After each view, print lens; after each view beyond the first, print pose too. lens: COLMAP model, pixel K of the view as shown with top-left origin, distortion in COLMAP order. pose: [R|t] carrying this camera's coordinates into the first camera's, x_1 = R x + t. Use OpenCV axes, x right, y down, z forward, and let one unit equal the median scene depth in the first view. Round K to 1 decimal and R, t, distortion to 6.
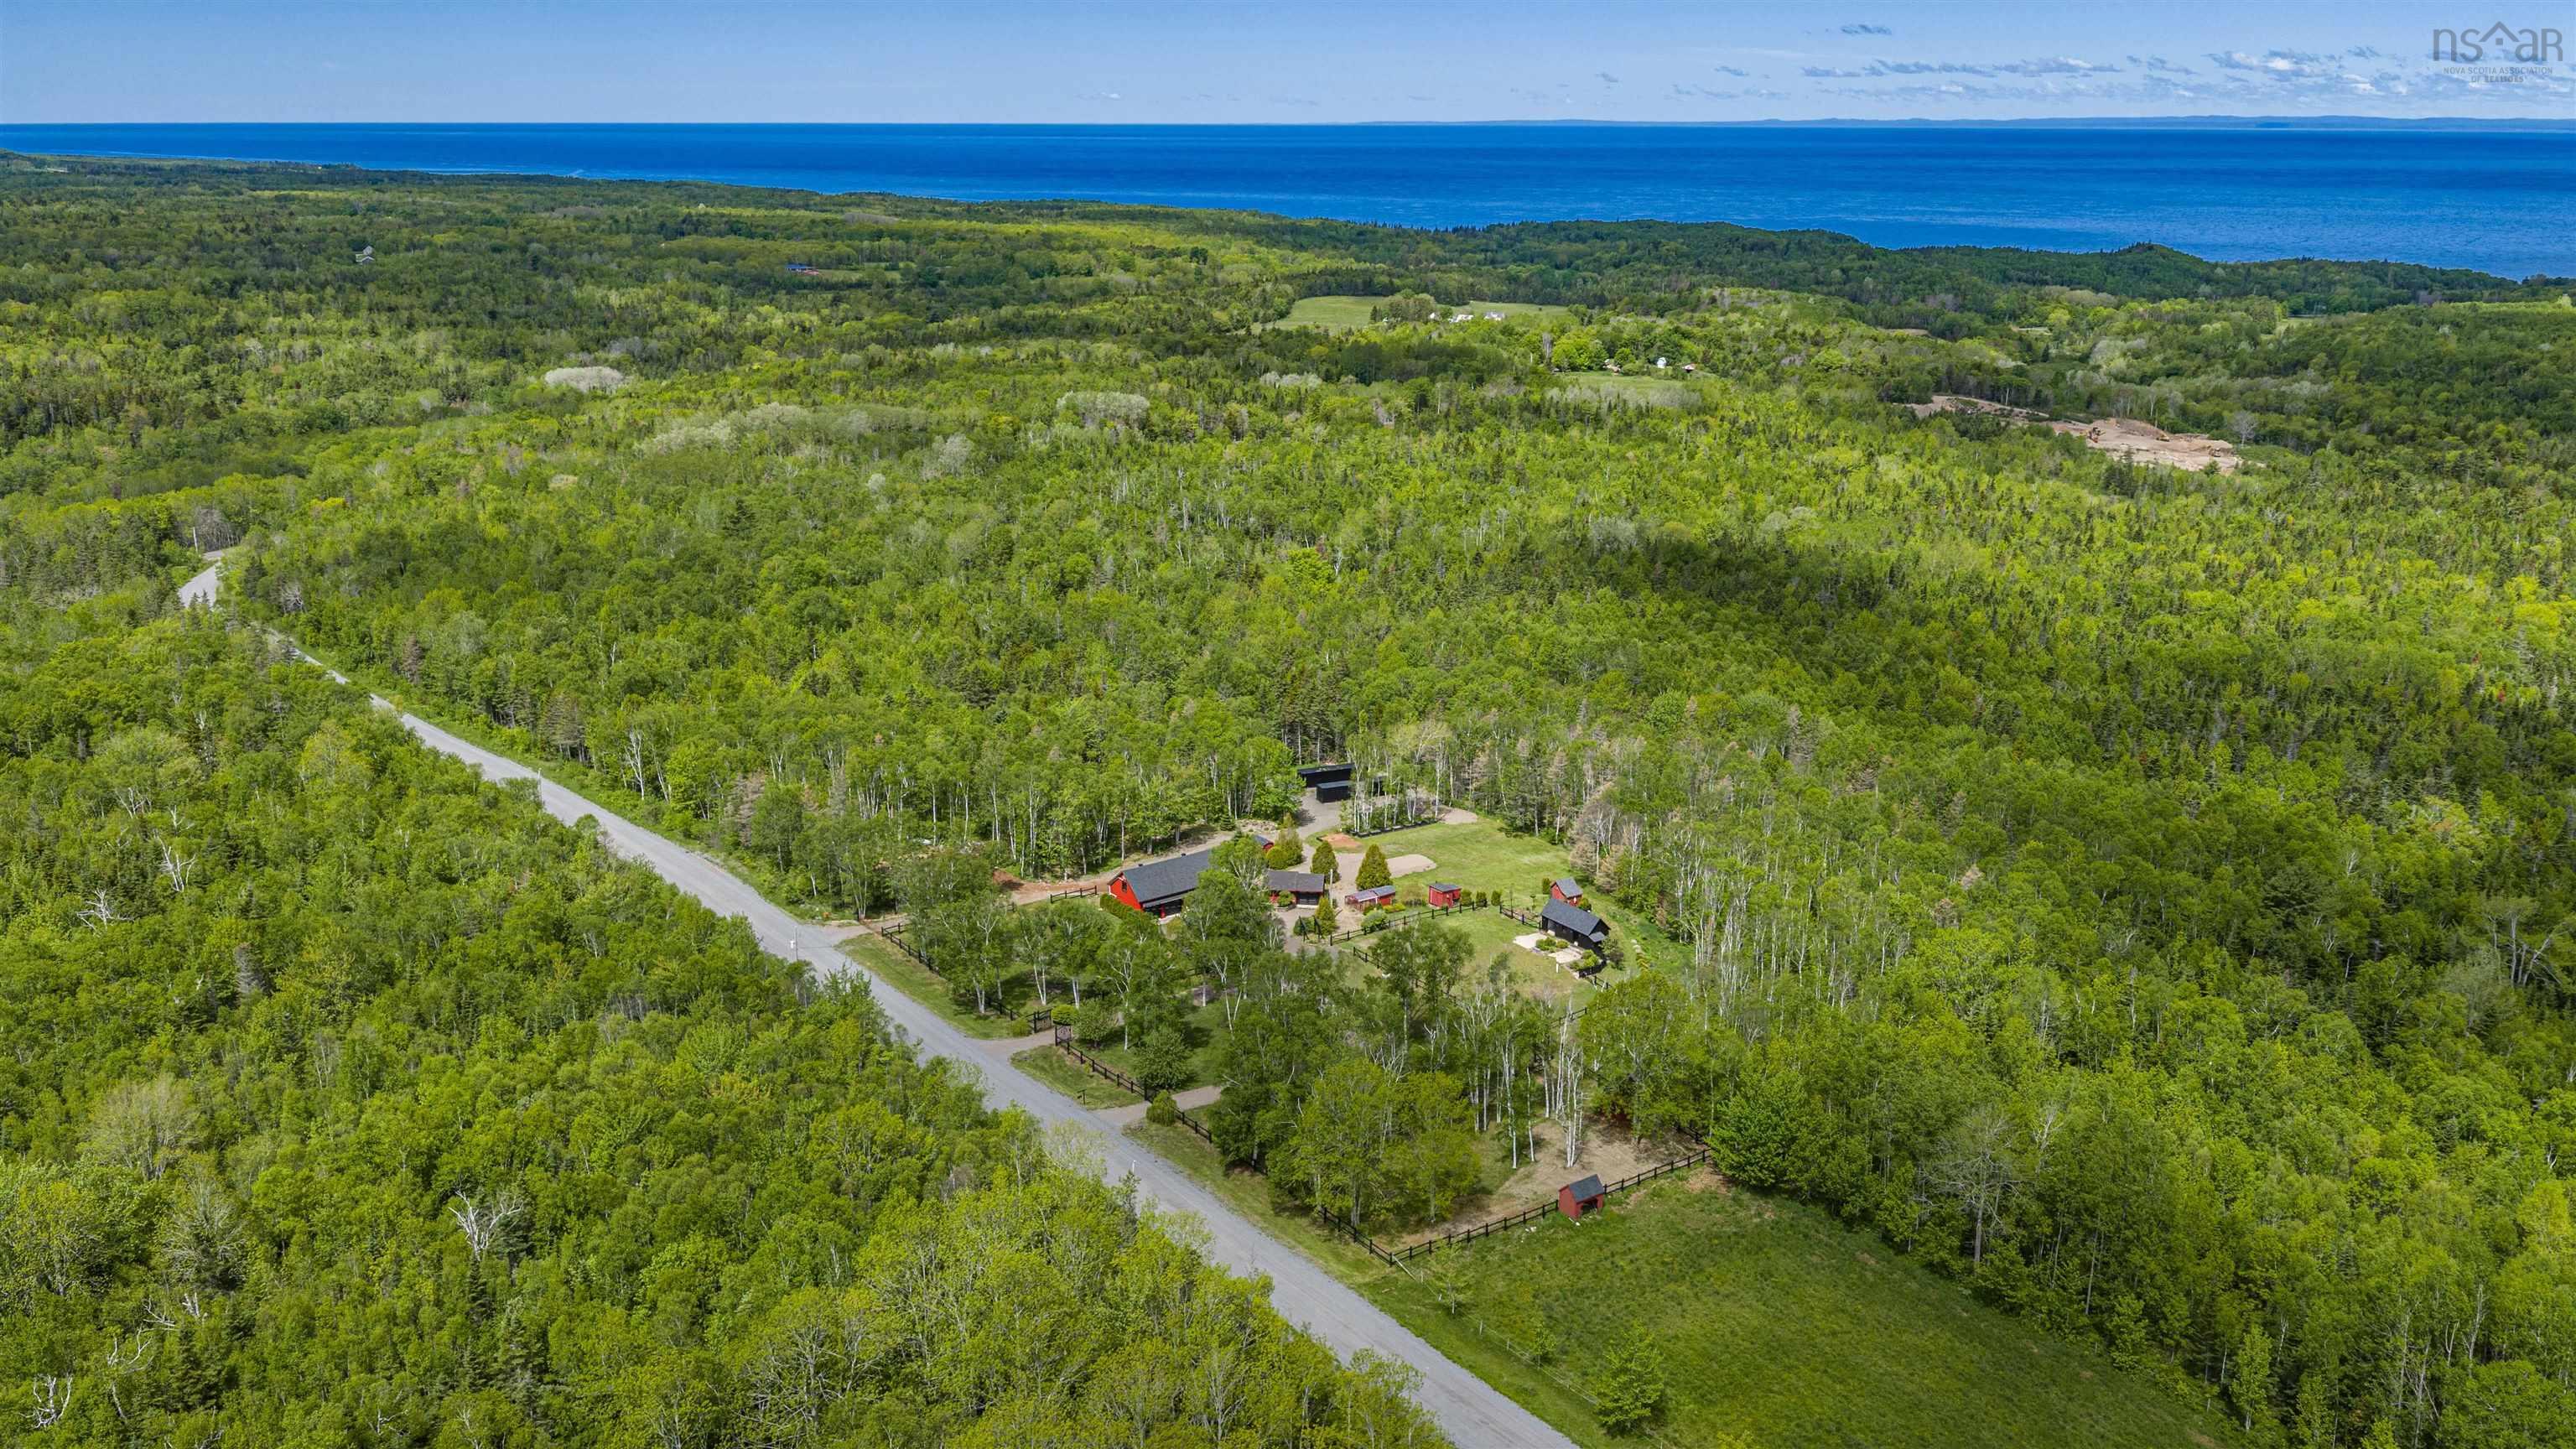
lens RADIAL K [[2131.9, 0, 1284.7], [0, 2131.9, 728.0], [0, 0, 1]] dist [0.012142, -0.027316]
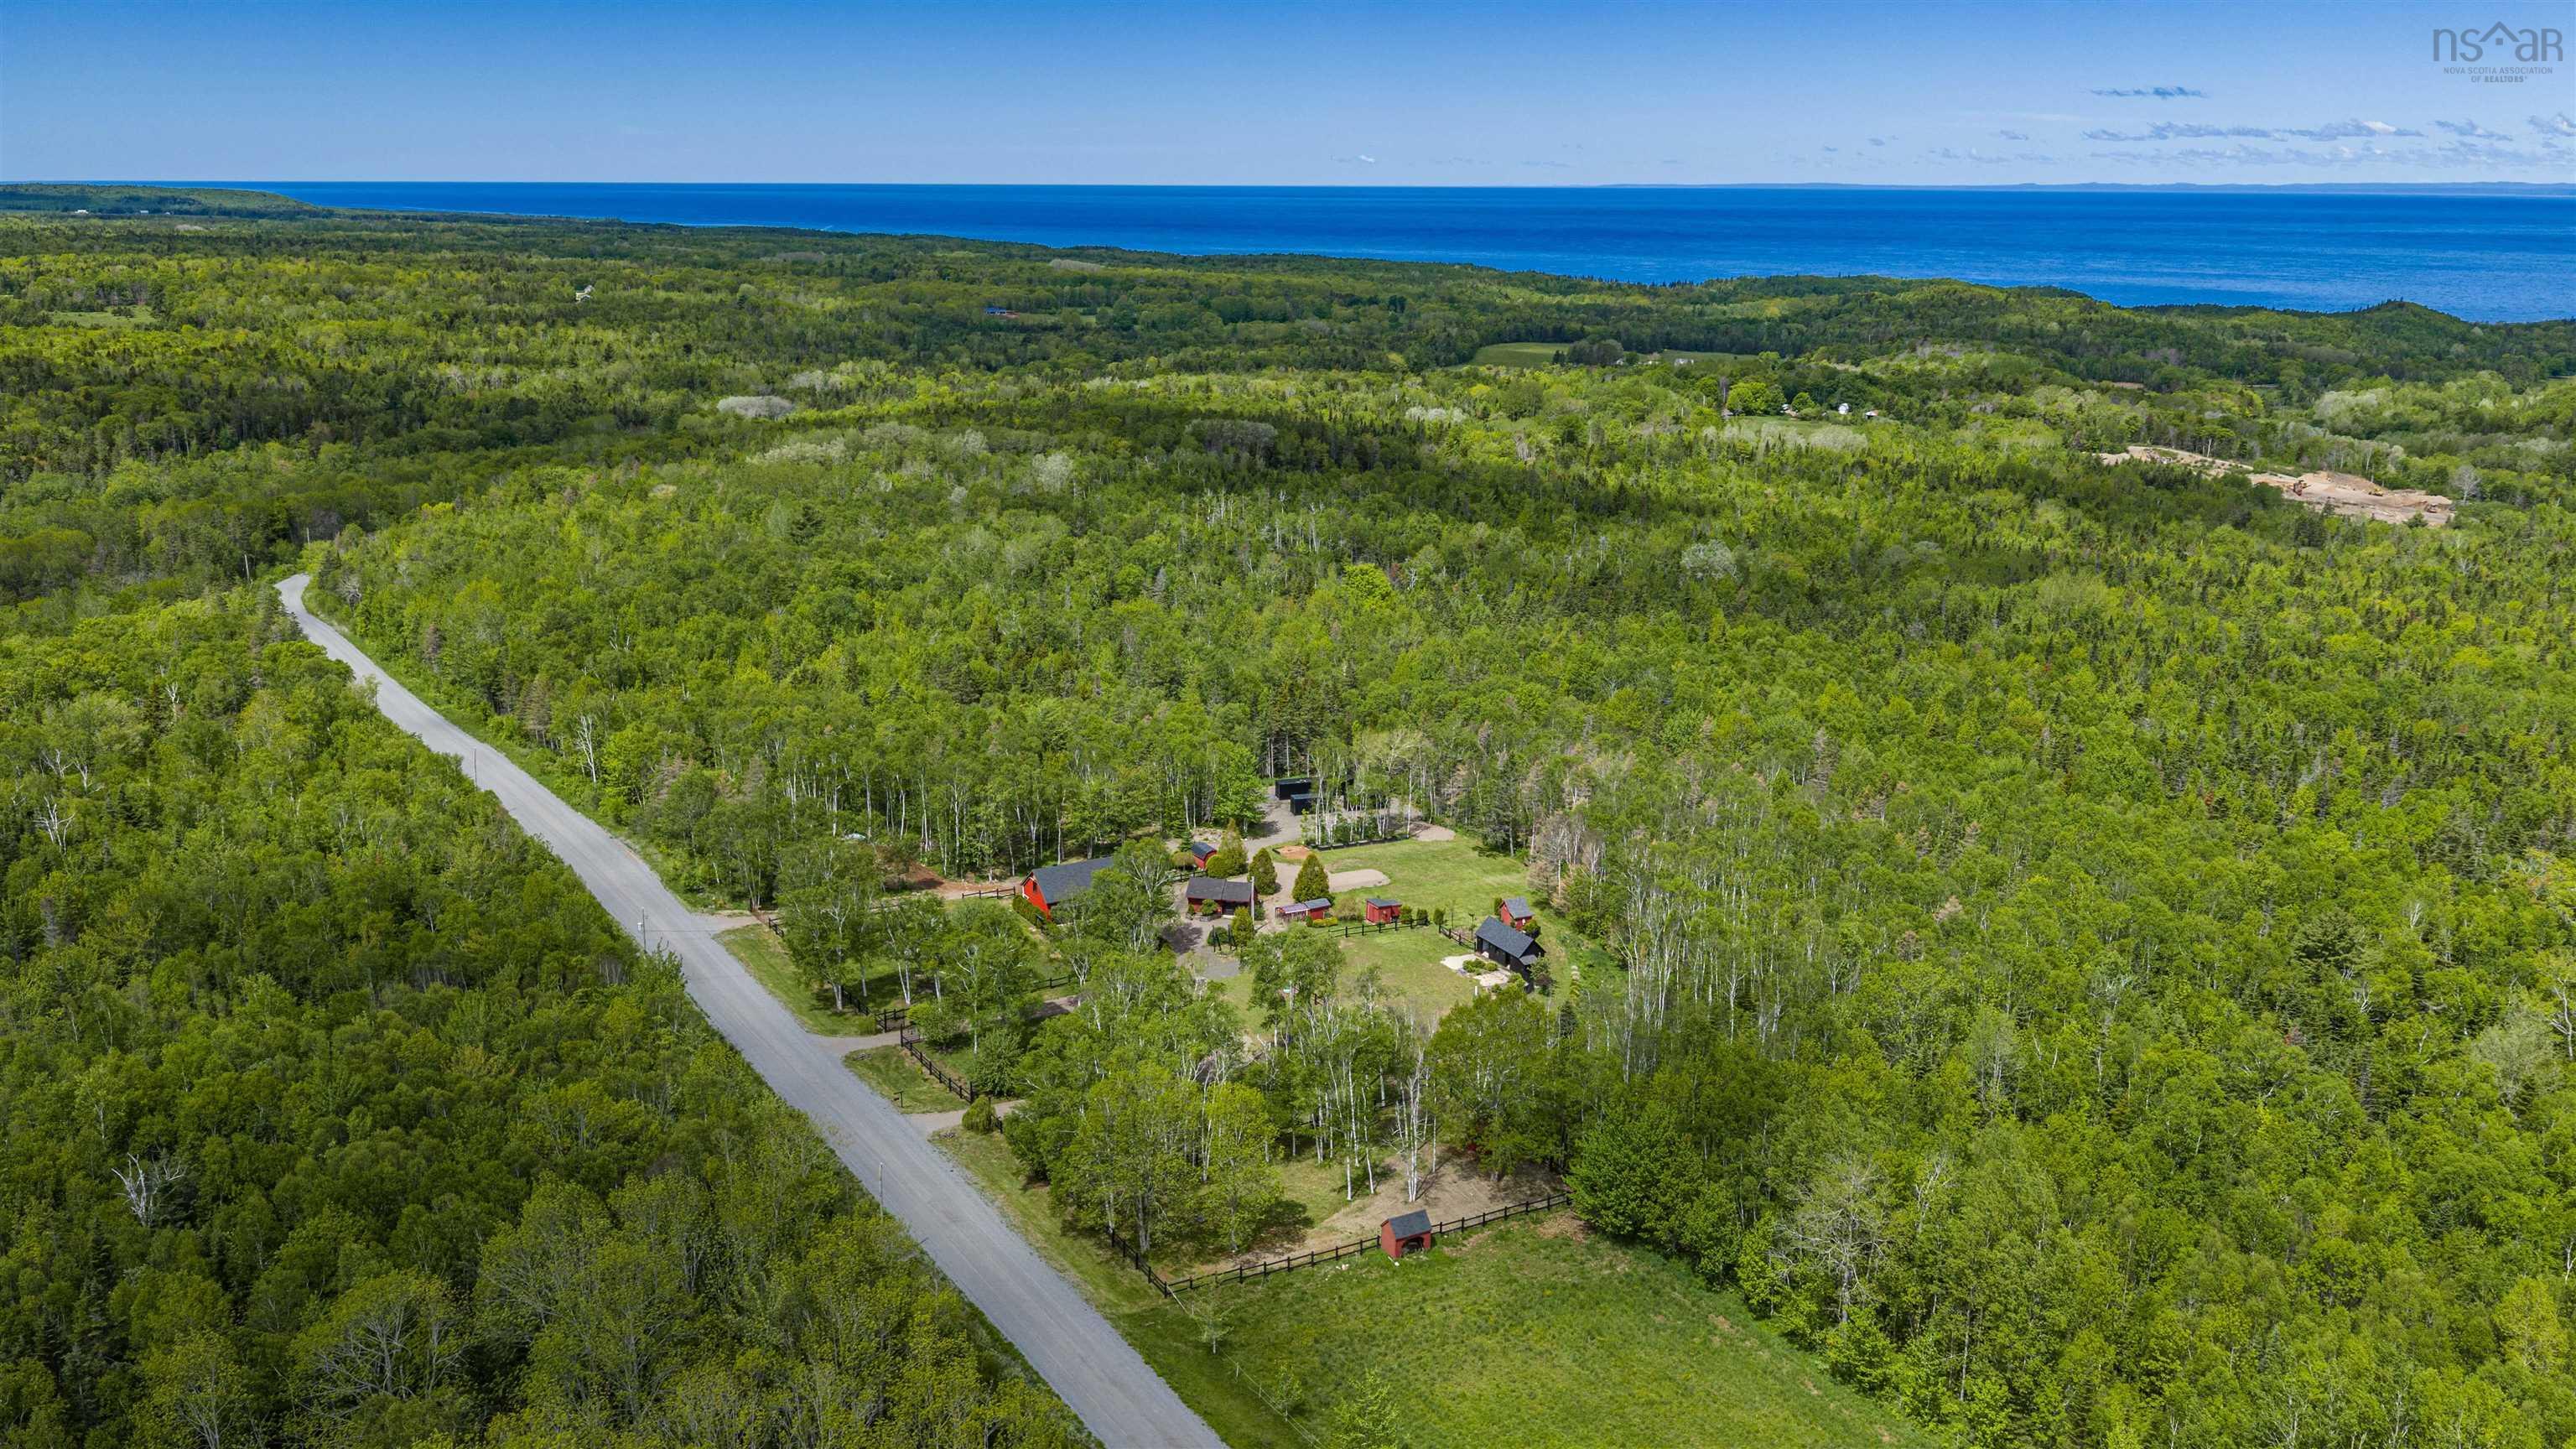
lens RADIAL K [[2131.9, 0, 1289.5], [0, 2131.9, 720.2], [0, 0, 1]] dist [0.012142, -0.027316]
pose [[0.993945, 0.030009, -0.105706, 0.116814], [-0.033330, 0.999000, -0.029789, 0.022229], [0.104706, 0.033132, 0.993951, 0.068166]]
